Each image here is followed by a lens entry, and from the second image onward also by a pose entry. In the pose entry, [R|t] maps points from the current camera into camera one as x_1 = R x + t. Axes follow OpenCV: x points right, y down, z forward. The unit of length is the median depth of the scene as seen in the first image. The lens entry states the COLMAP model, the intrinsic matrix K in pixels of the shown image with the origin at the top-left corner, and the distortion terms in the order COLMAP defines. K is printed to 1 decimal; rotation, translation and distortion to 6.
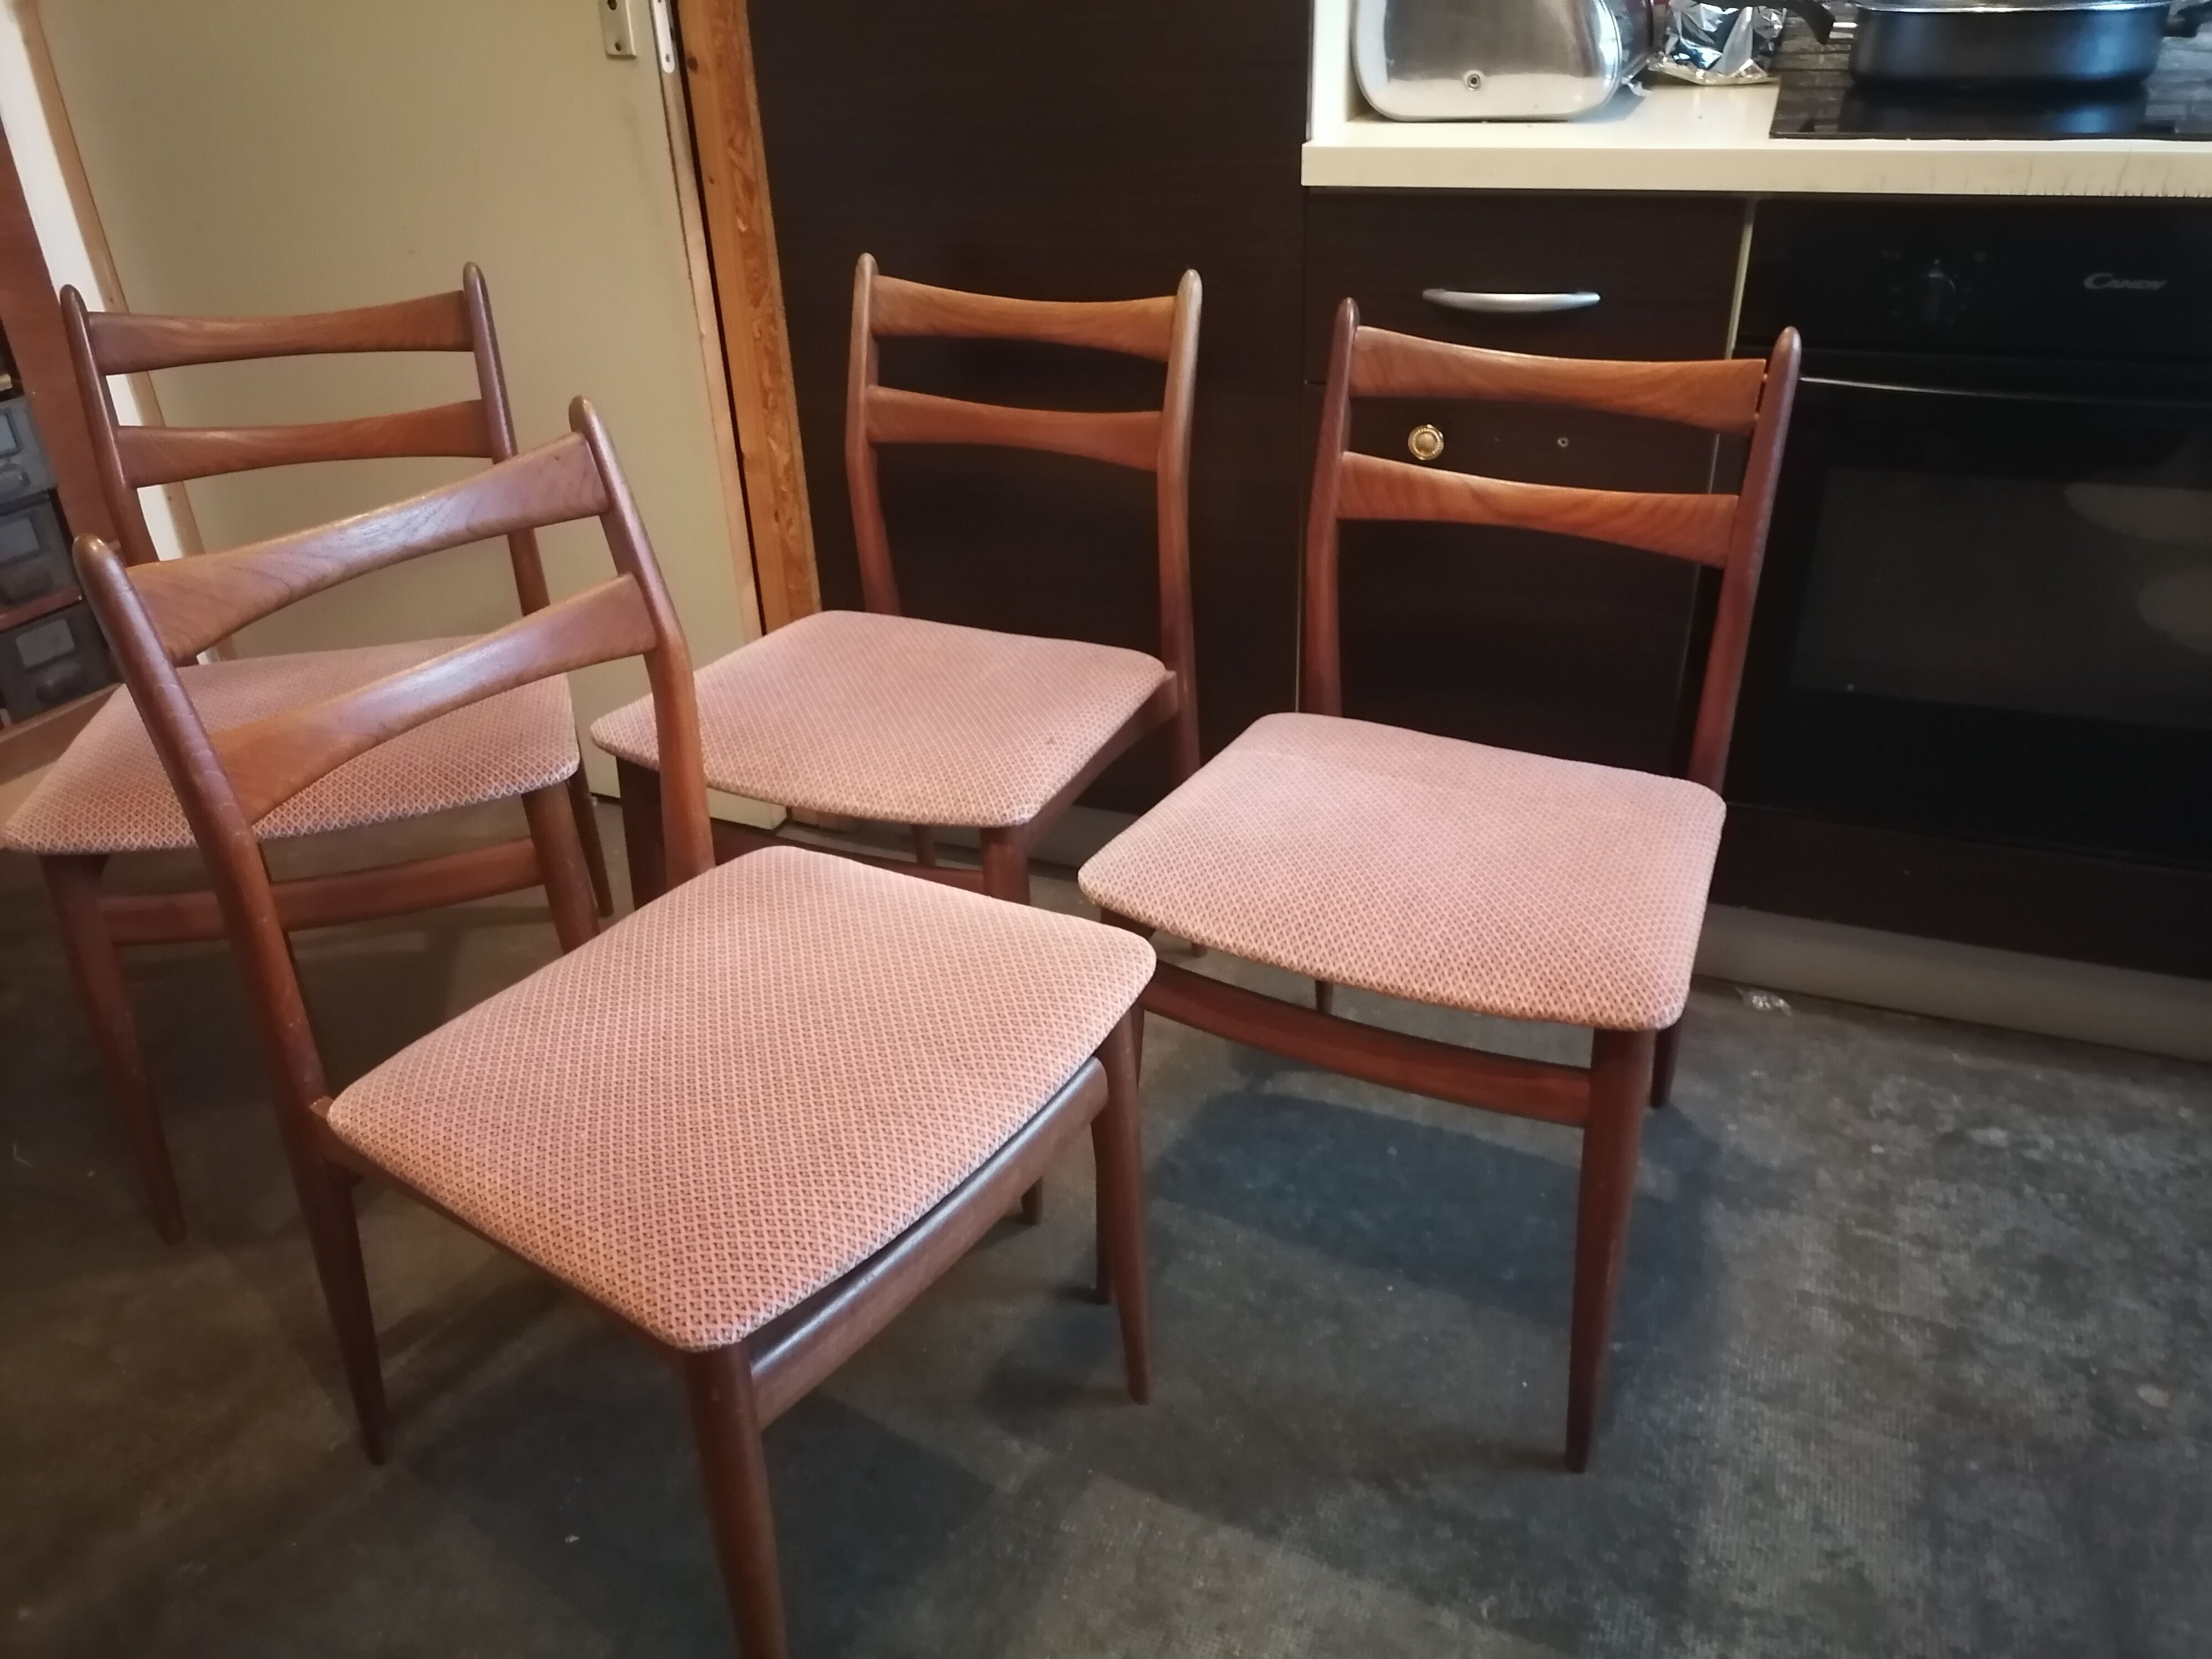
lens RADIAL K [[1669.2, 0, 1112.2], [0, 1669.2, 824.0], [0, 0, 1]] dist [0.045911, -0.024208]
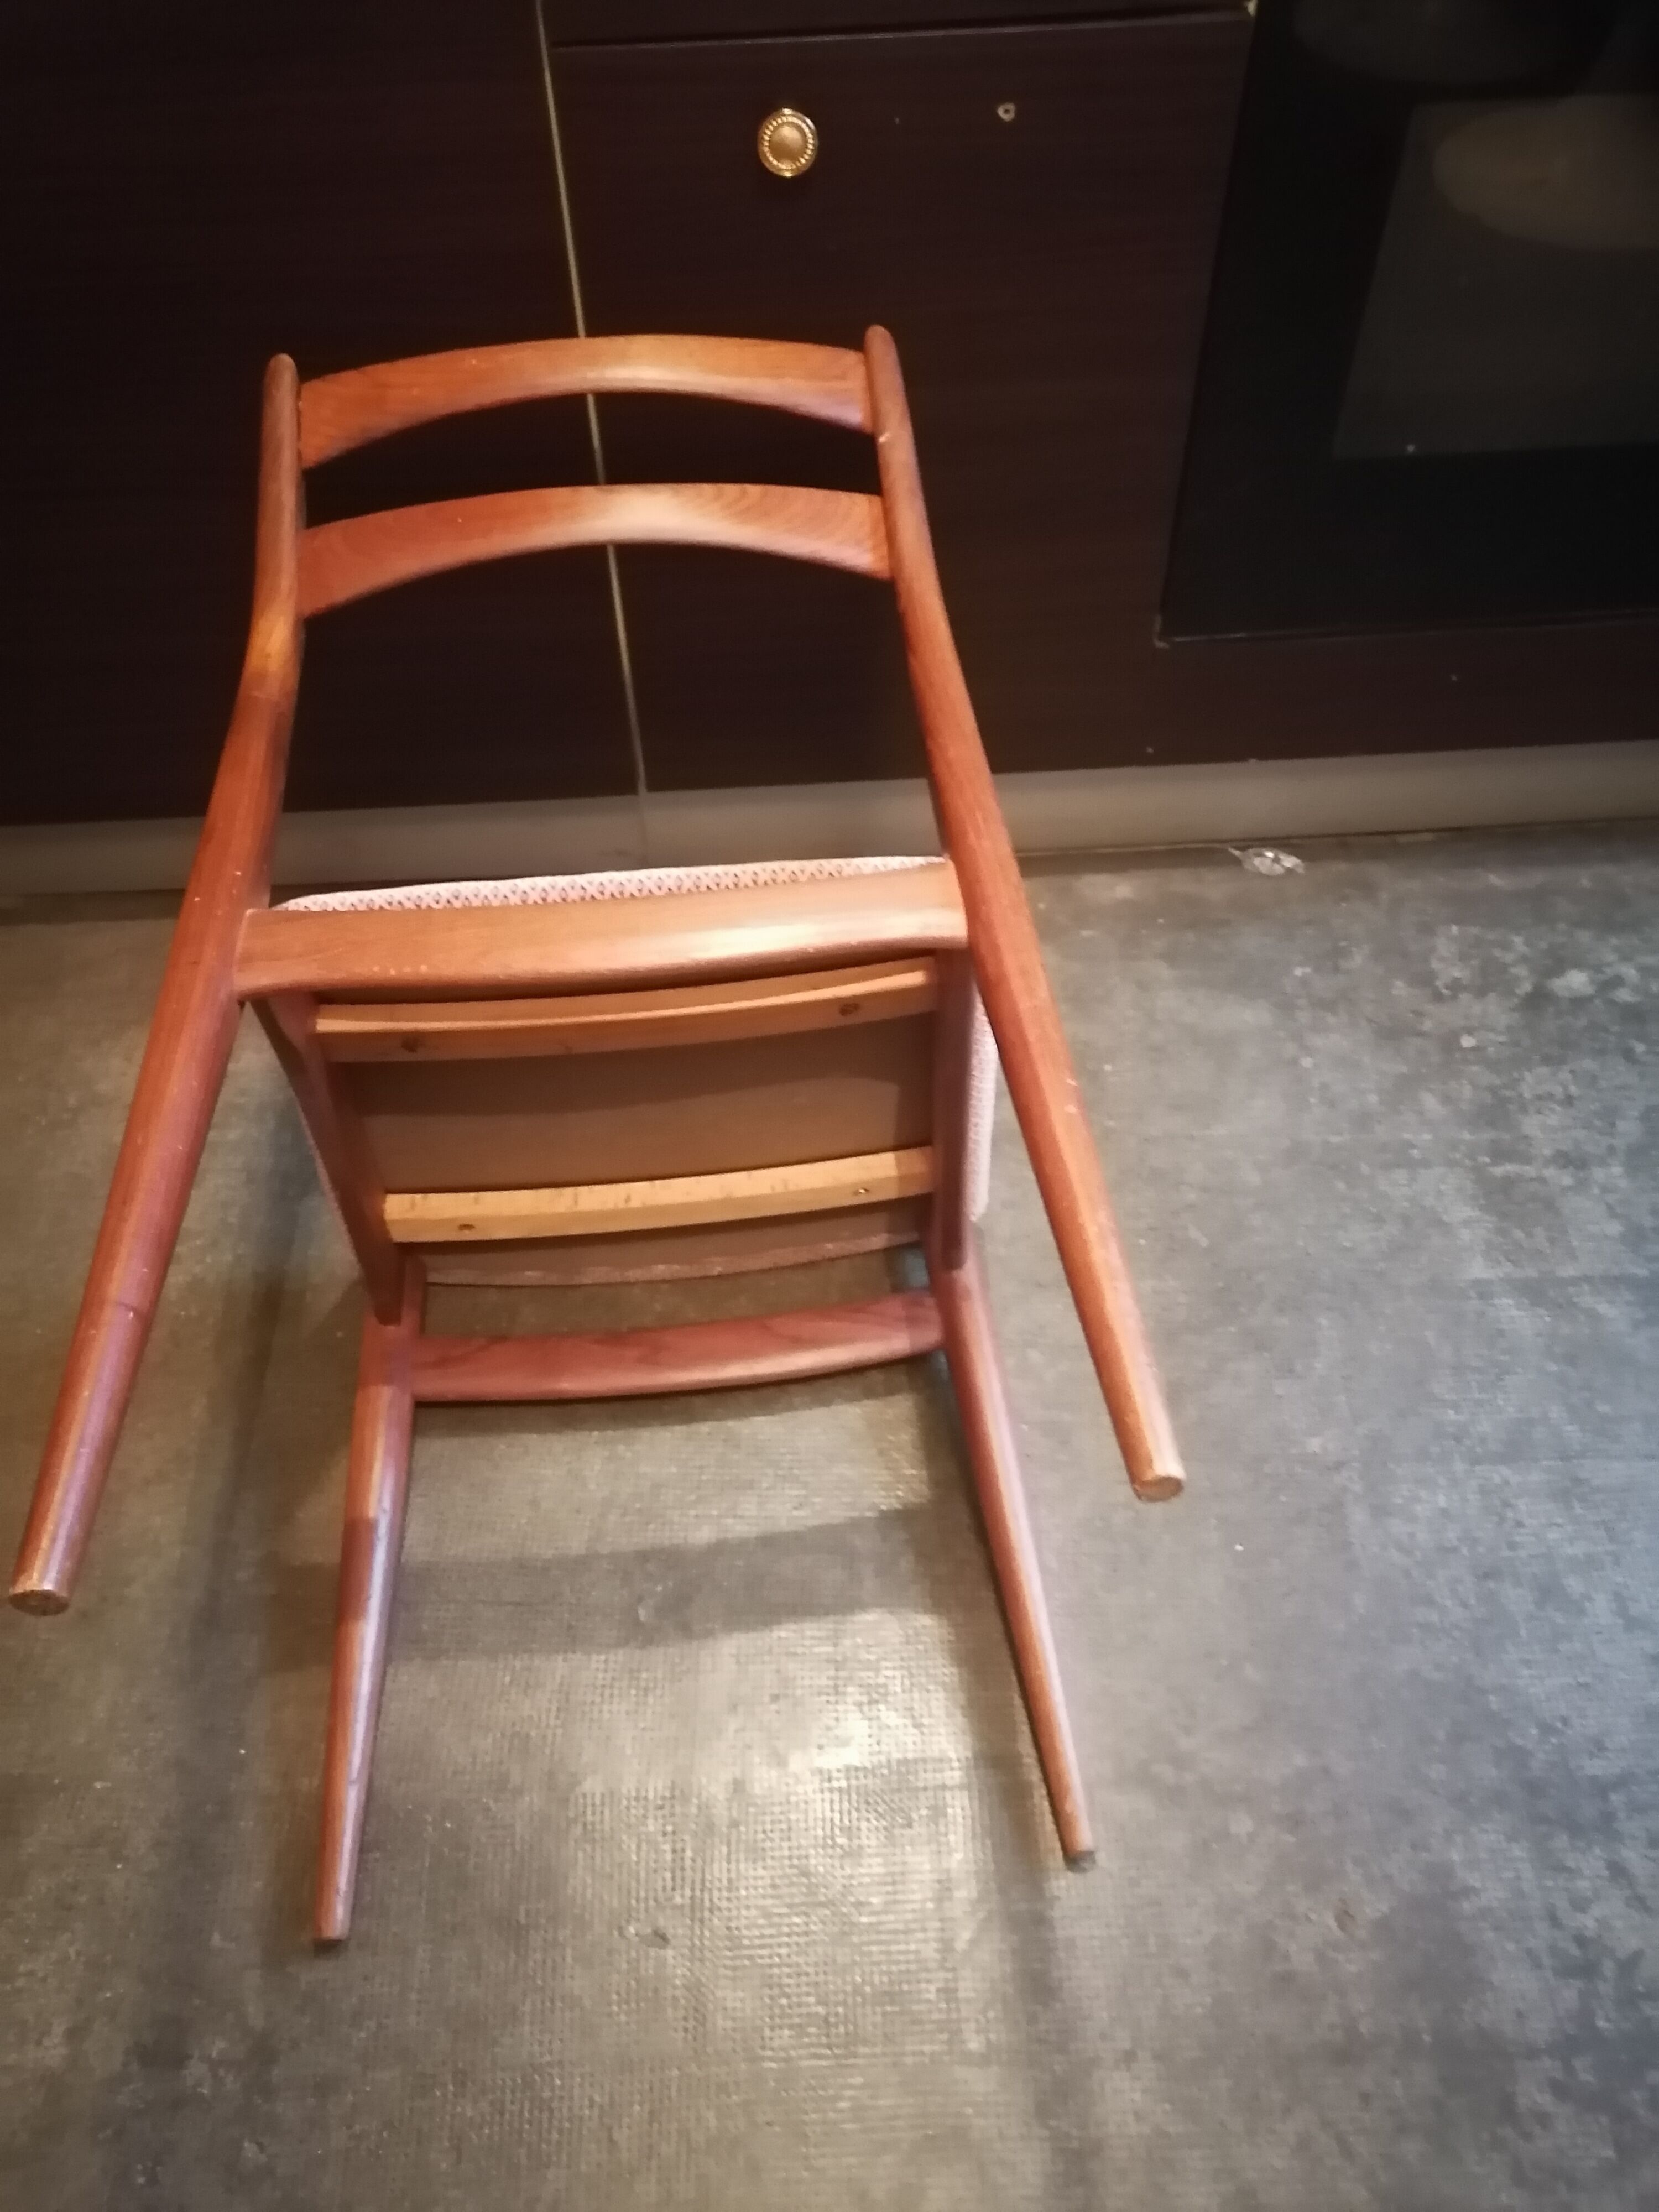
lens RADIAL K [[1669.2, 0, 819.7], [0, 1669.2, 1099.8], [0, 0, 1]] dist [0.045911, -0.024208]
pose [[0.911600, -0.307168, 0.273191, -0.066003], [0.190741, 0.904765, 0.380814, -0.158475], [-0.364147, -0.295041, 0.883373, 0.407446]]
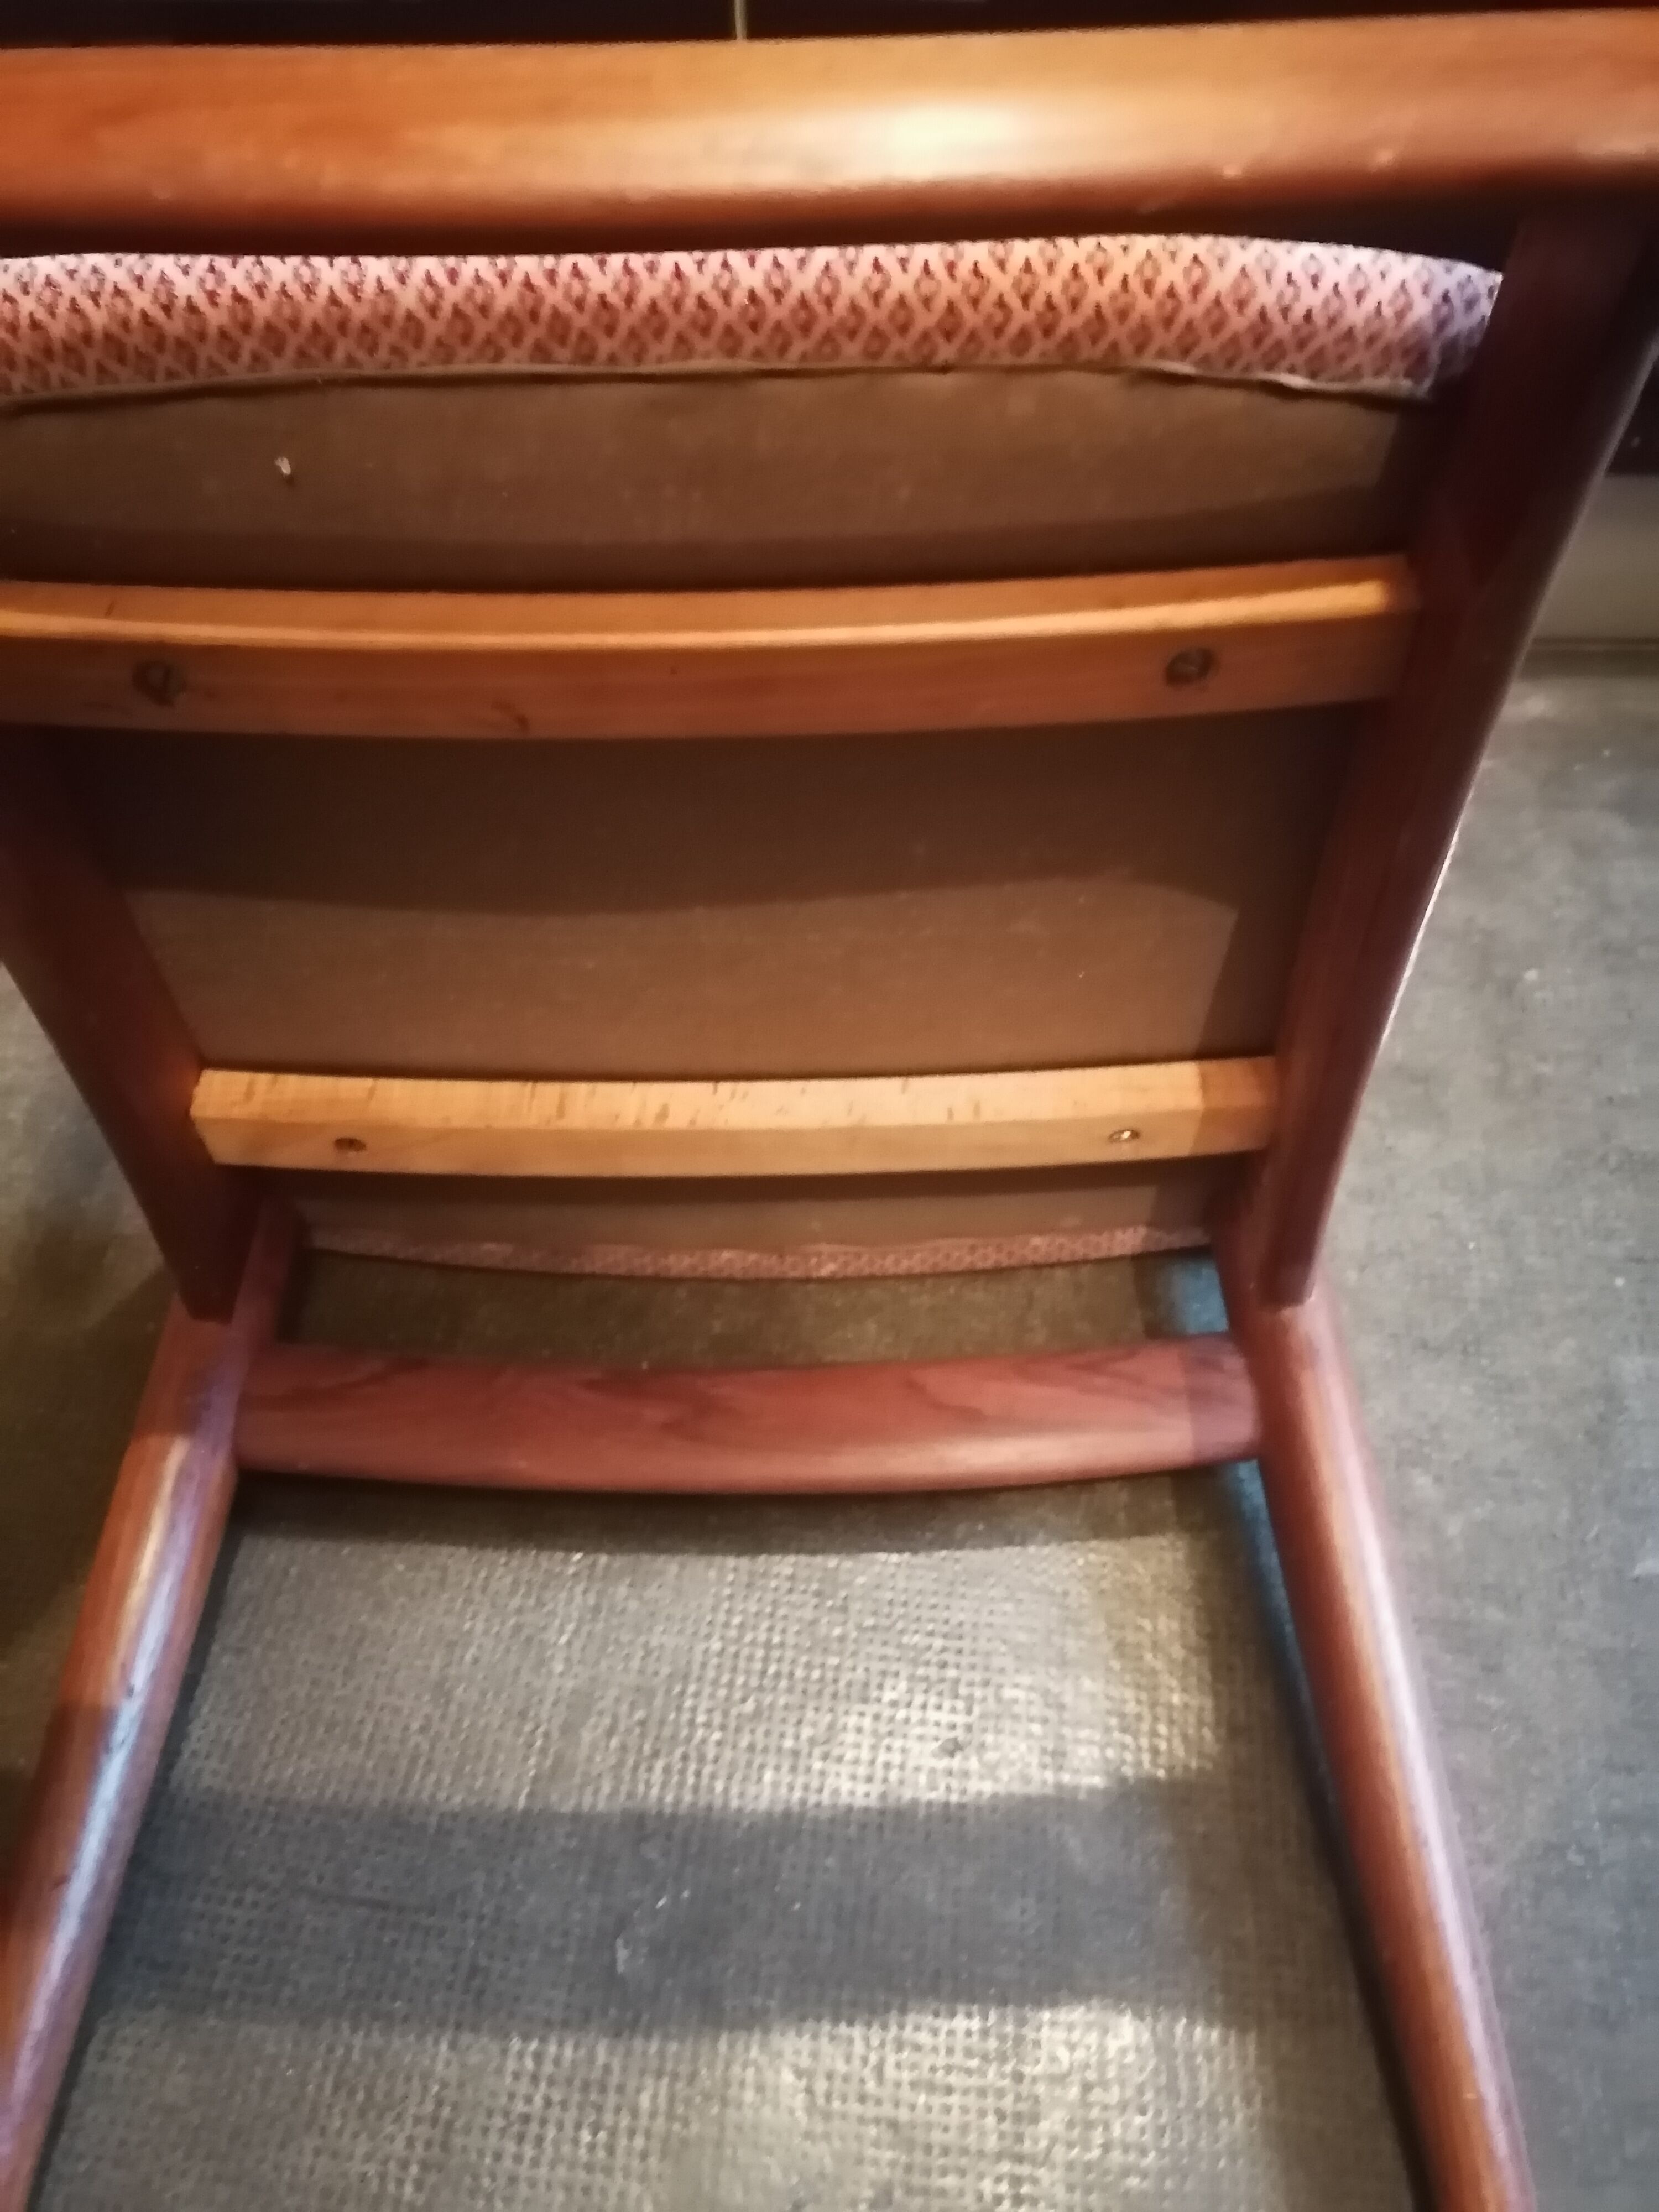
lens RADIAL K [[1669.2, 0, 826.8], [0, 1669.2, 1114.0], [0, 0, 1]] dist [0.045911, -0.024208]
pose [[0.949387, -0.237753, 0.205273, -0.001586], [0.148883, 0.916049, 0.372409, 0.001539], [-0.276581, -0.322999, 0.905083, 0.708211]]
